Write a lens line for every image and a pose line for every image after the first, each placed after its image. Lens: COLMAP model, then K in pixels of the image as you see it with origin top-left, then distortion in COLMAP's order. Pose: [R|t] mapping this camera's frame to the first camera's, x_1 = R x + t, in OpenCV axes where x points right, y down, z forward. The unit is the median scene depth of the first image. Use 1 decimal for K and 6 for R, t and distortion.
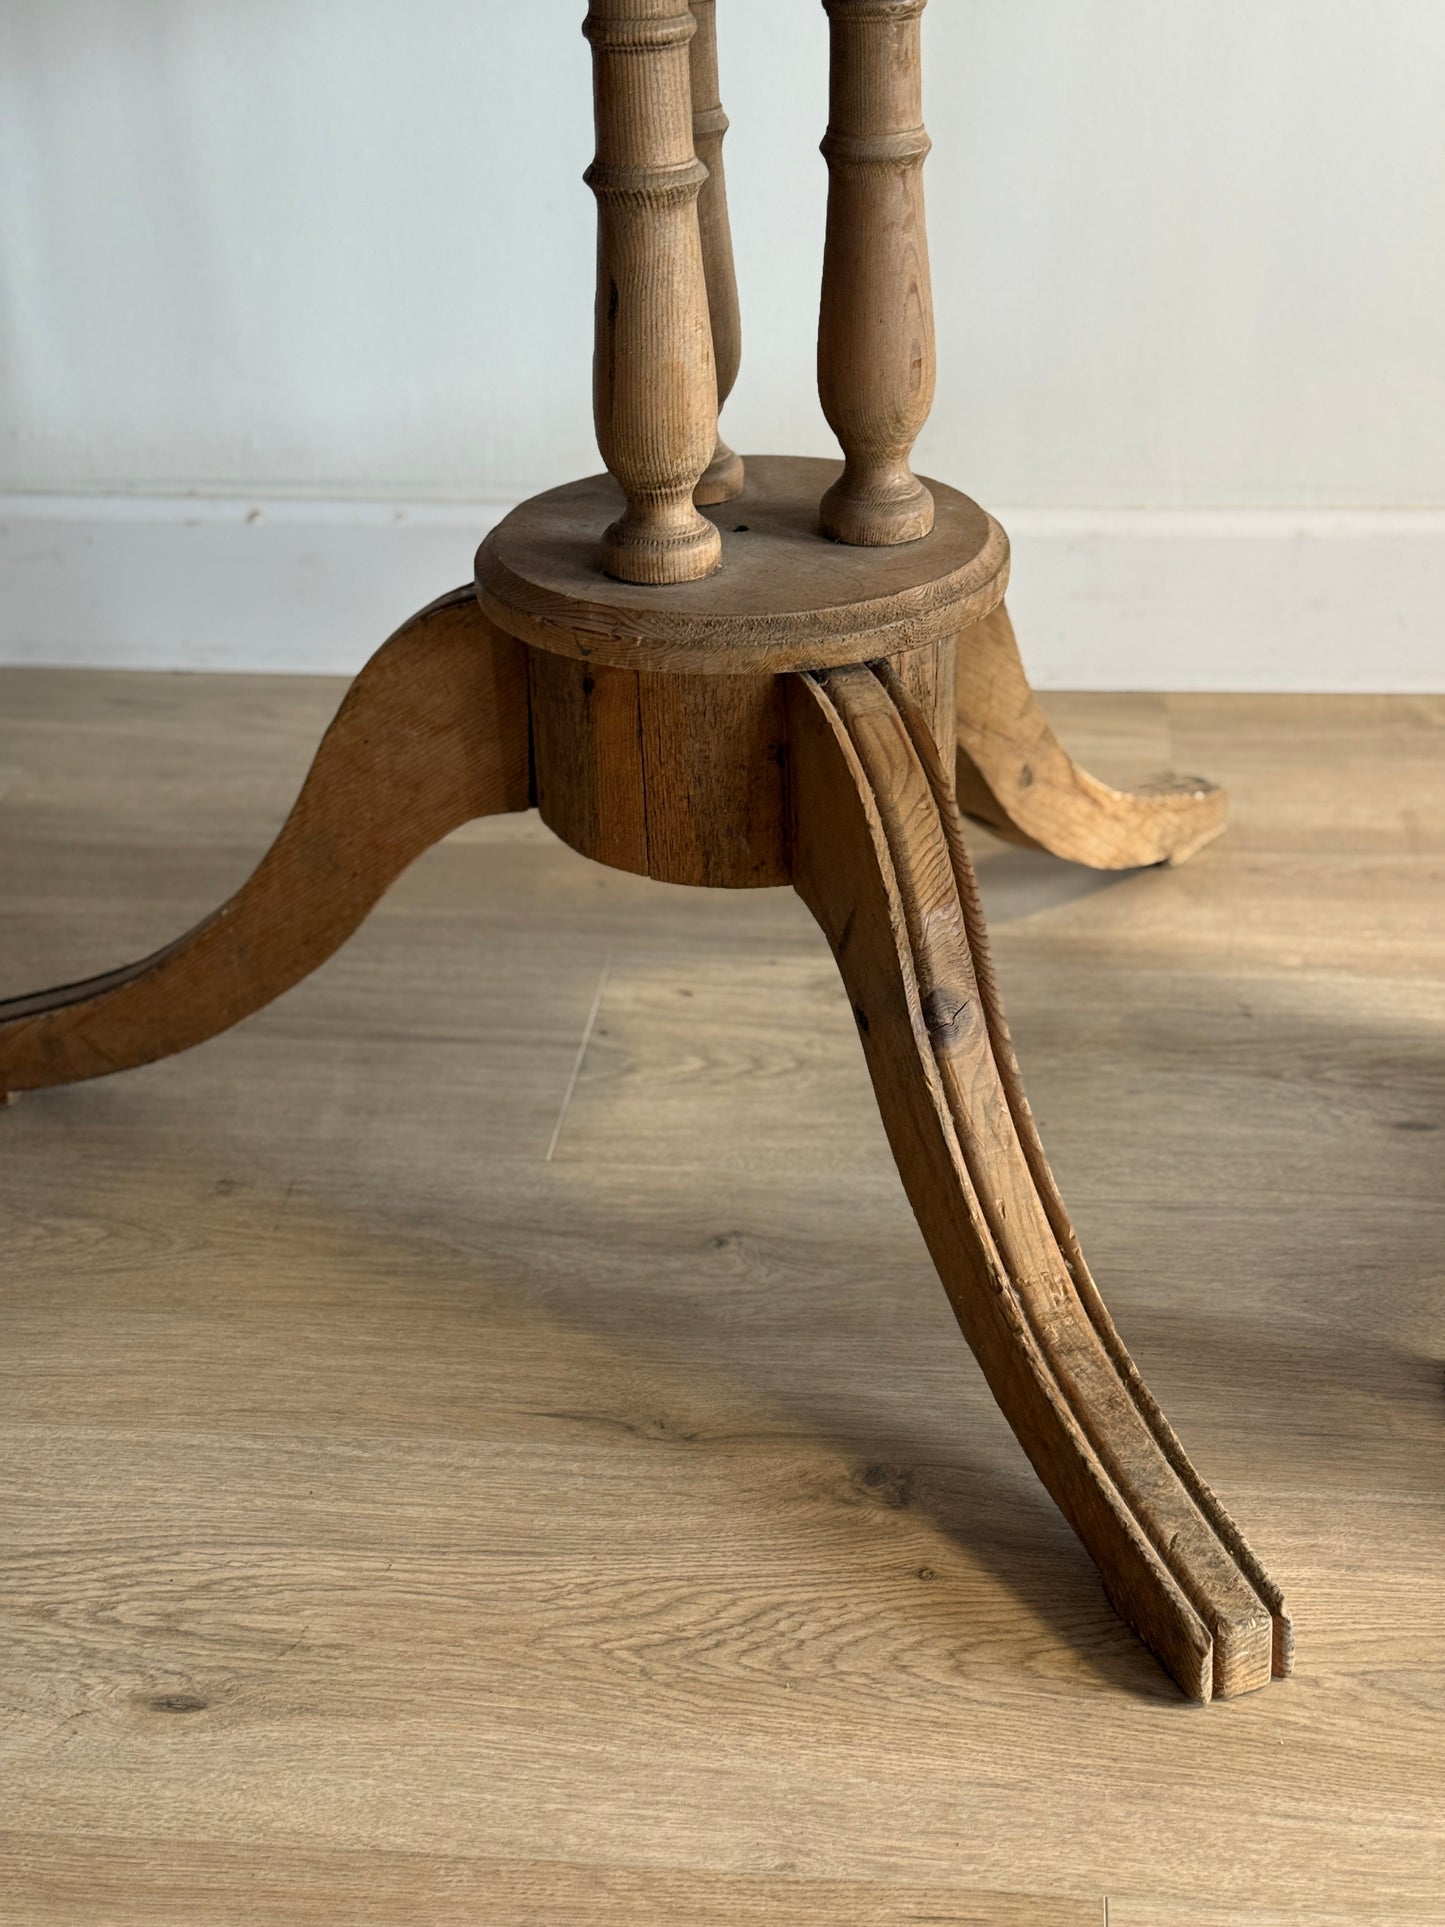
lens RADIAL K [[2698.5, 0, 736.7], [0, 2698.5, 981.0], [0, 0, 1]] dist [0.171599, -0.228609]
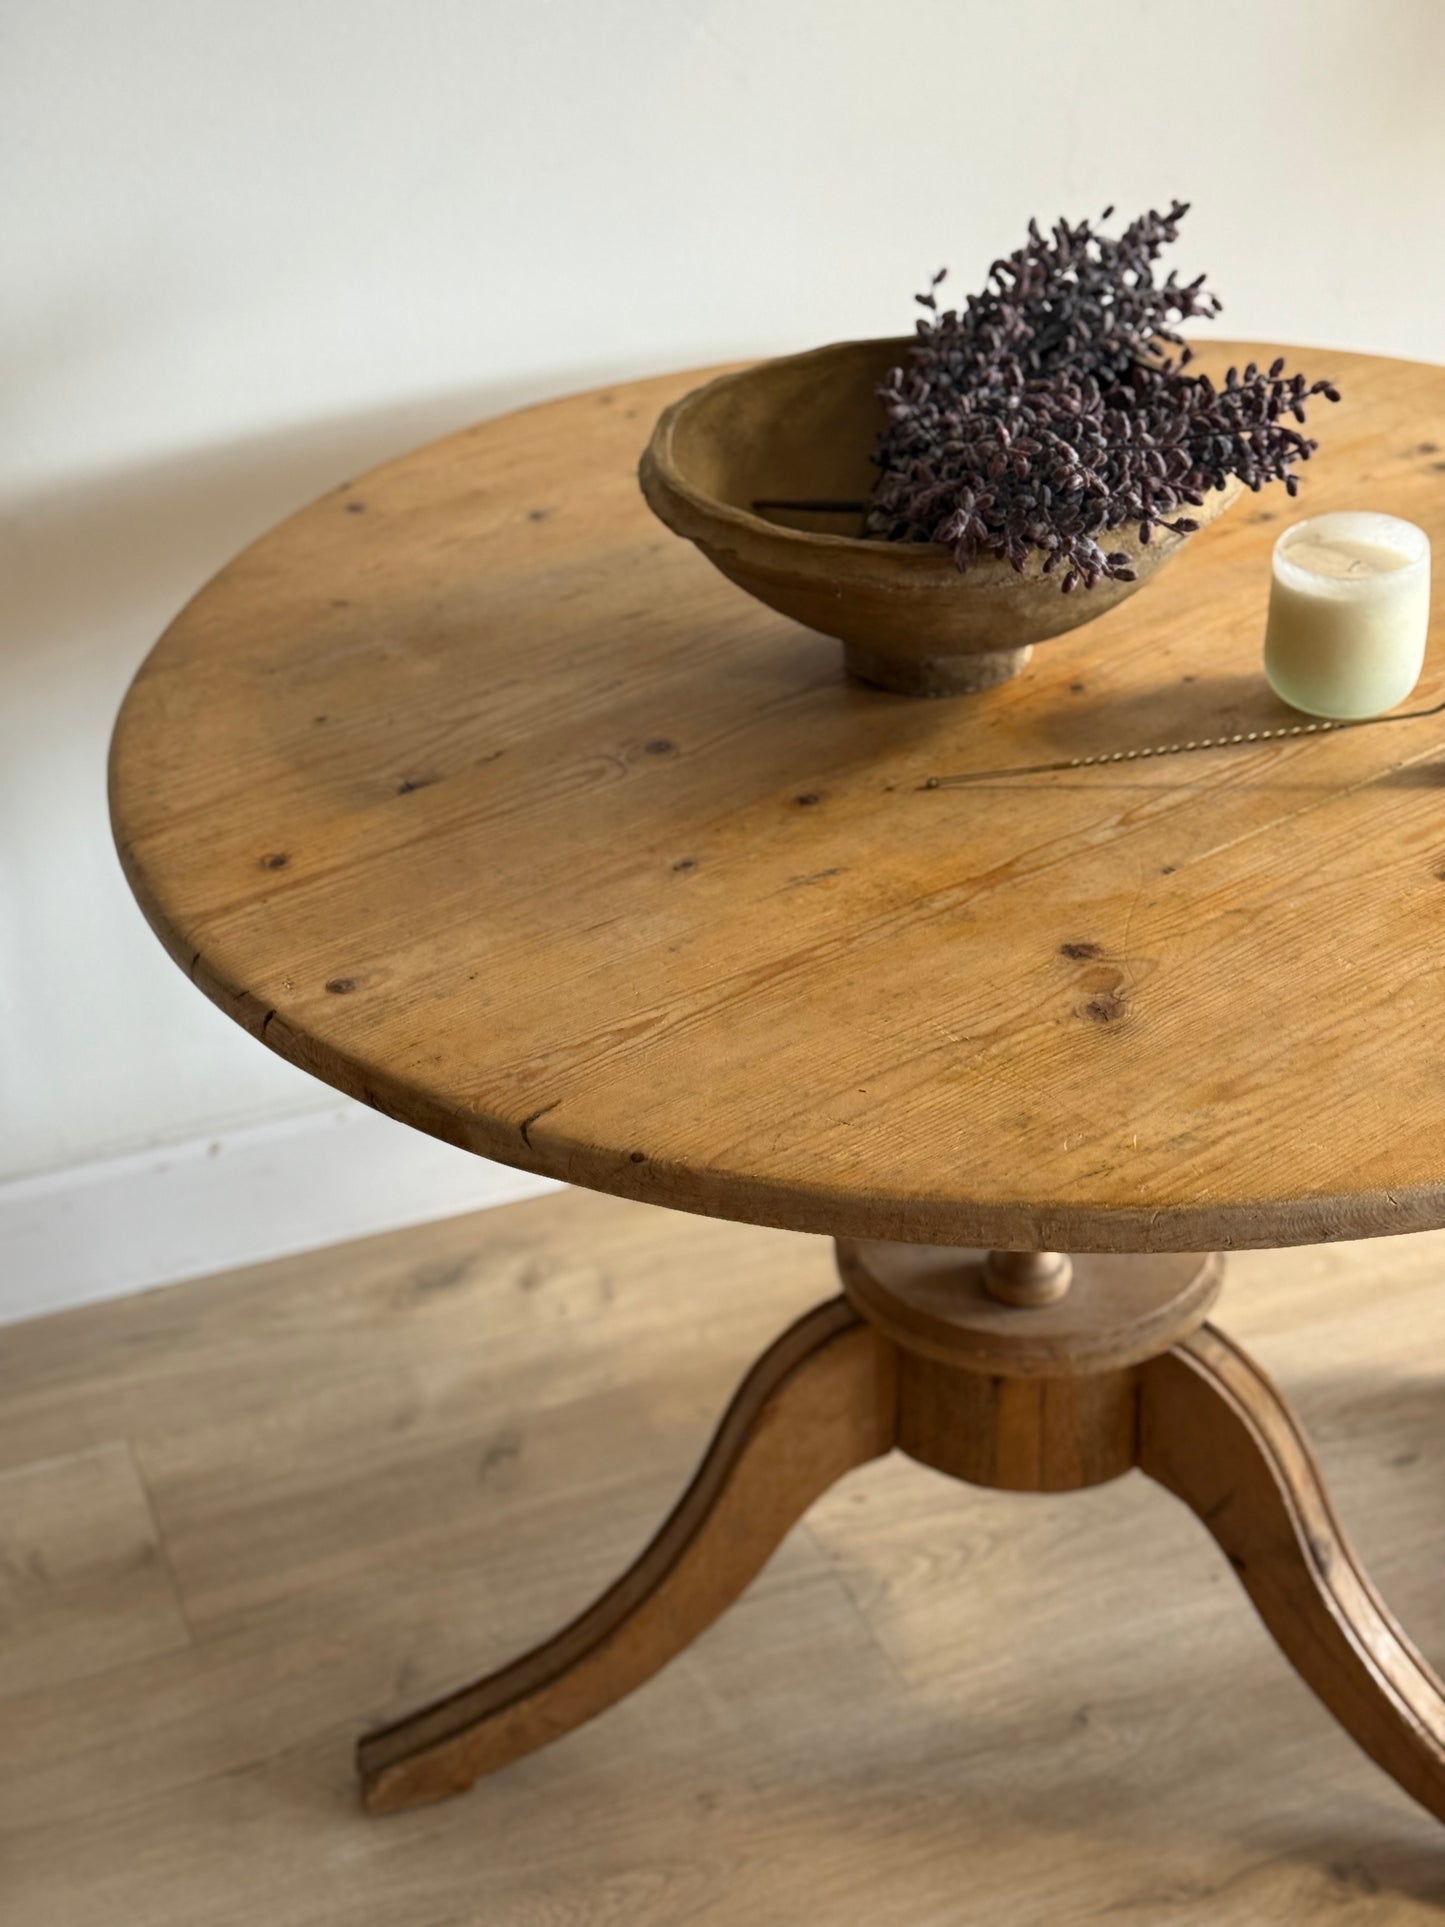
lens RADIAL K [[2689.9, 0, 752.8], [0, 2689.9, 942.3], [0, 0, 1]] dist [0.179221, -0.330947]
pose [[0.879339, -0.227137, 0.418536, -0.698236], [0.219667, 0.973293, 0.066682, -0.450917], [-0.422505, 0.033302, 0.905749, -0.202114]]
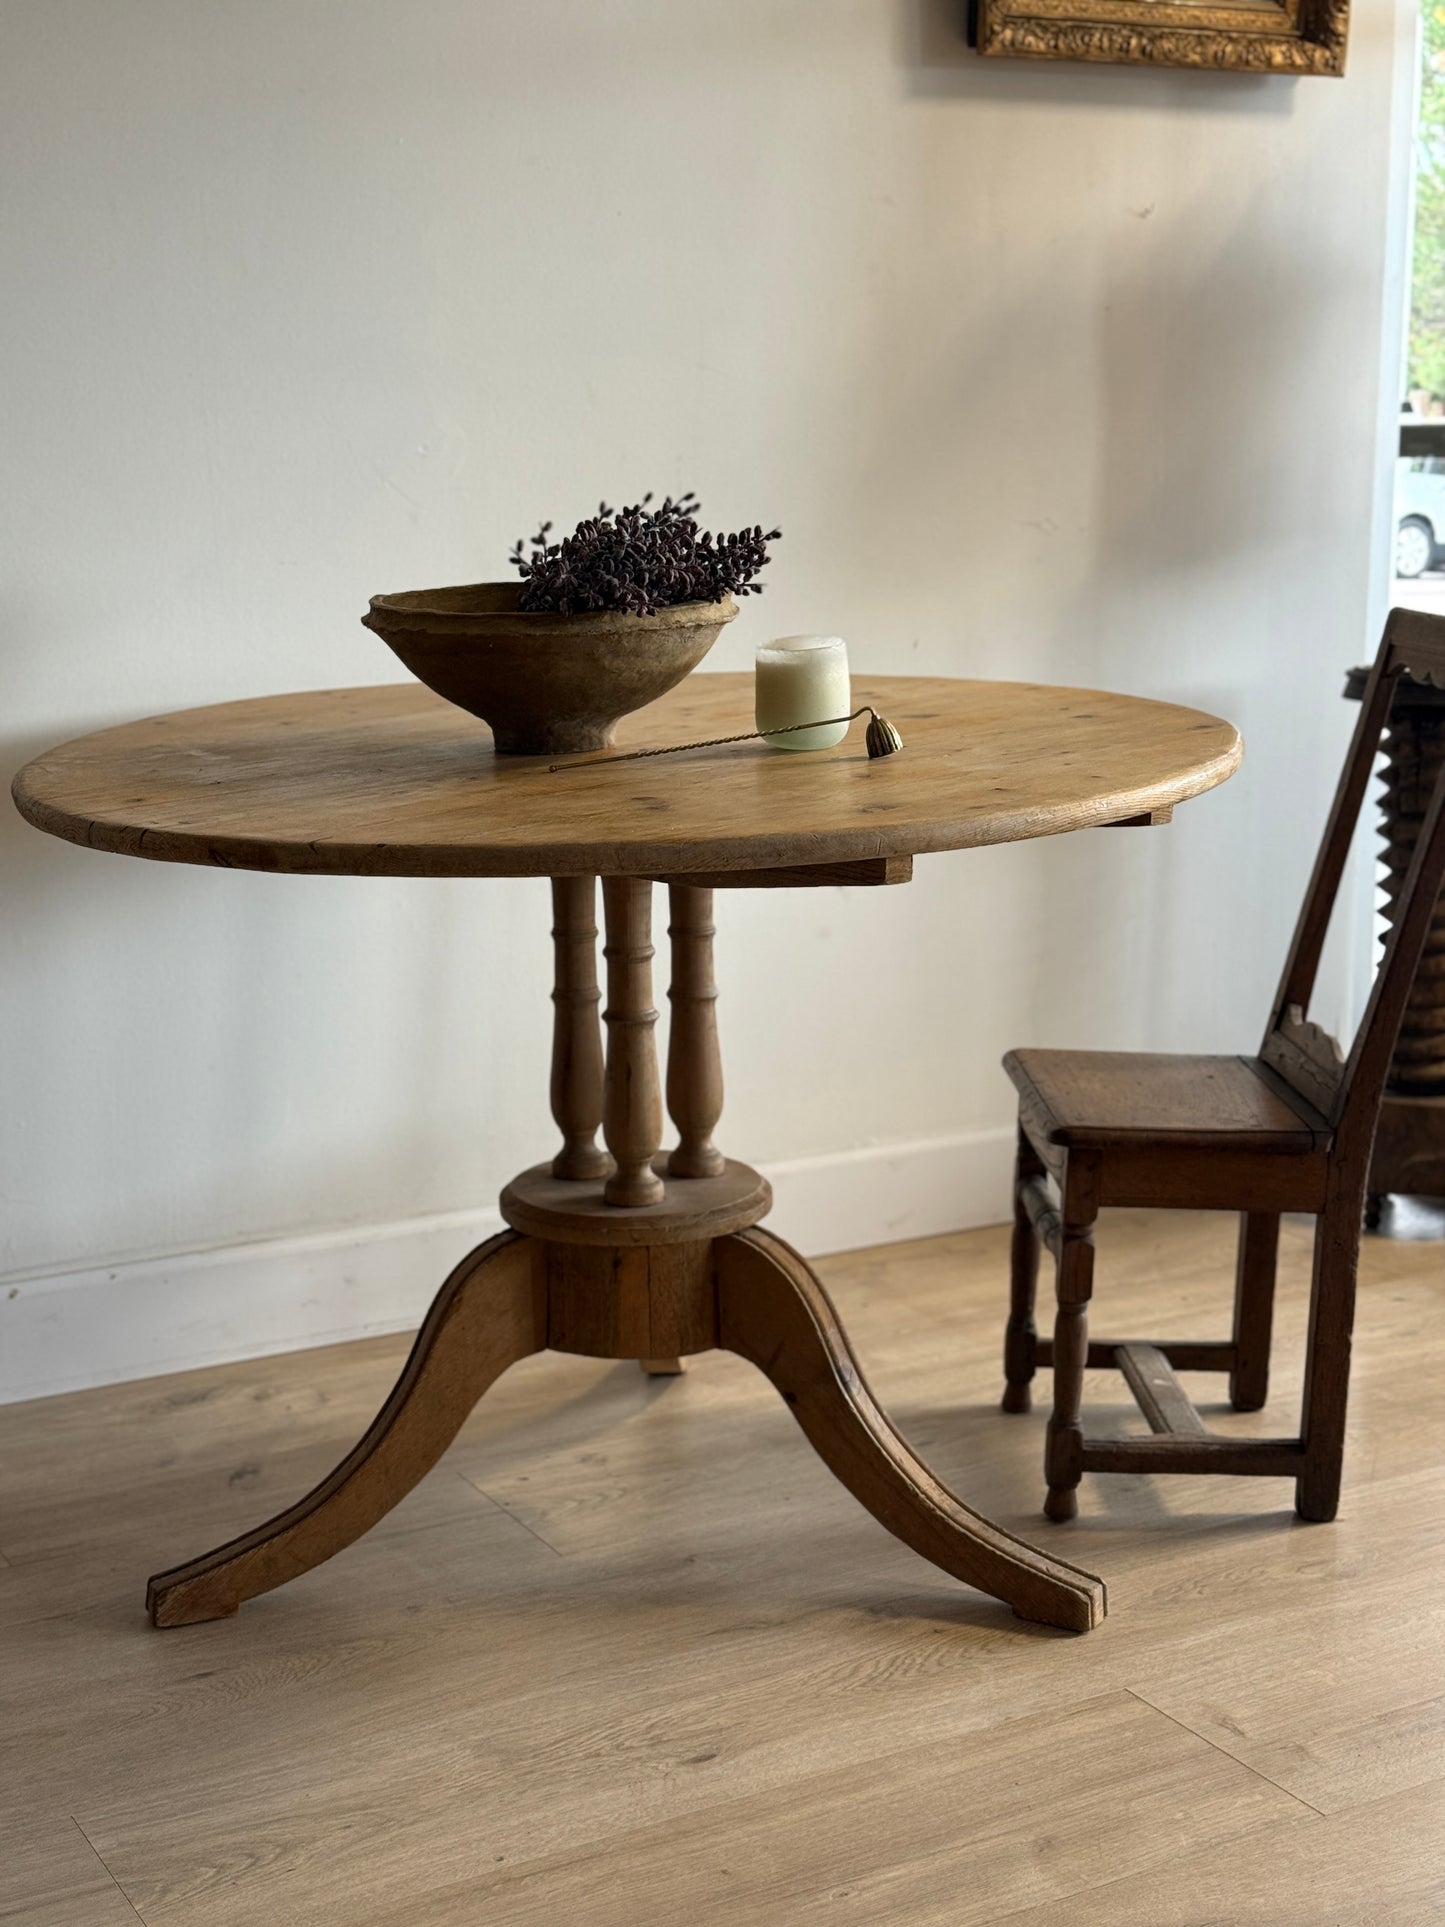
lens RADIAL K [[2671.8, 0, 718.0], [0, 2671.8, 972.9], [0, 0, 1]] dist [0.168453, -0.181754]
pose [[0.814114, -0.094252, 0.573005, -1.104368], [0.264006, 0.938943, -0.220650, 0.142991], [-0.517222, 0.330911, 0.789290, -0.651662]]
